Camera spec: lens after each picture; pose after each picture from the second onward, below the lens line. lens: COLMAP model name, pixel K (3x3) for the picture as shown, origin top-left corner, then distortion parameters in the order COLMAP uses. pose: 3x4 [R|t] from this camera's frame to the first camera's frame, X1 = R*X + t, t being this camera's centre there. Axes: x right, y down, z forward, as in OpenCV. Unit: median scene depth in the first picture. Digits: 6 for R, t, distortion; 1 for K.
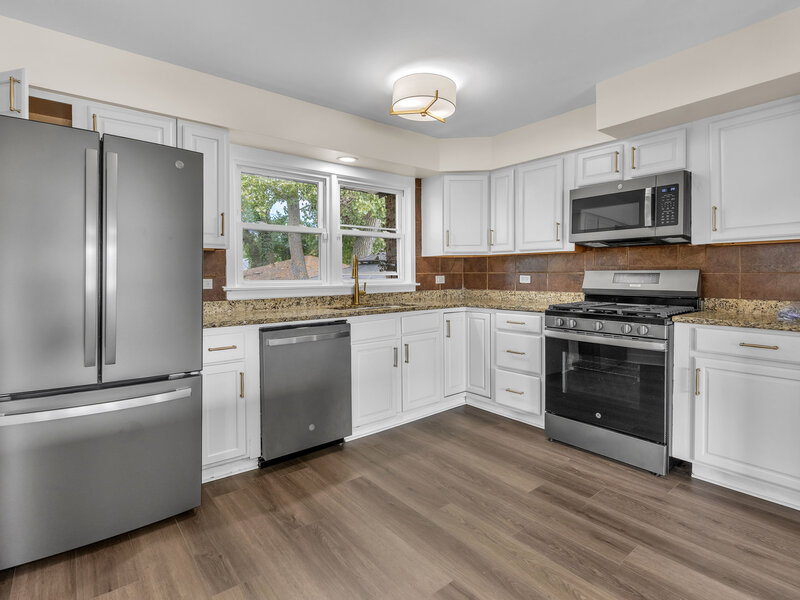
lens RADIAL K [[415.8, 0, 396.3], [0, 415.8, 280.3], [0, 0, 1]] dist [-0.006055, 0.001310]
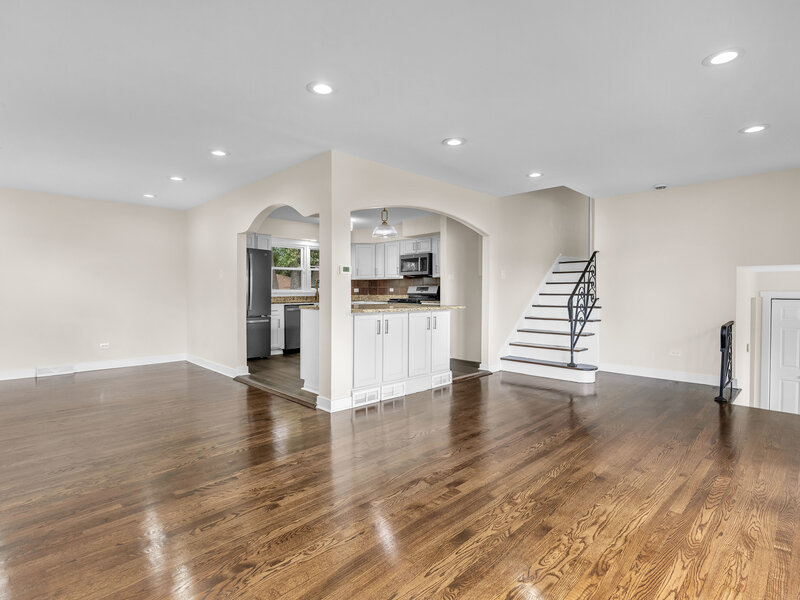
lens RADIAL K [[415.8, 0, 401.5], [0, 415.8, 300.6], [0, 0, 1]] dist [-0.006055, 0.001310]
pose [[0.994121, 0.000843, 0.108268, 0.141401], [-0.002044, 0.999938, 0.010981, 0.038141], [-0.108252, -0.011137, 0.994061, -1.591800]]
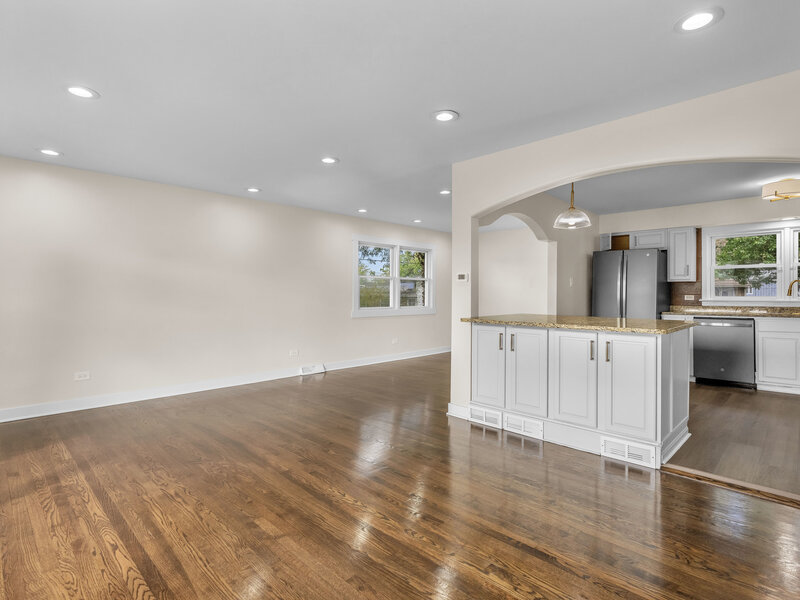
lens RADIAL K [[415.8, 0, 393.1], [0, 415.8, 293.2], [0, 0, 1]] dist [-0.006055, 0.001310]
pose [[0.109376, 0.002697, -0.993997, 1.336403], [-0.015443, 0.999880, 0.001014, 0.007662], [0.993880, 0.015239, 0.109405, -0.665621]]
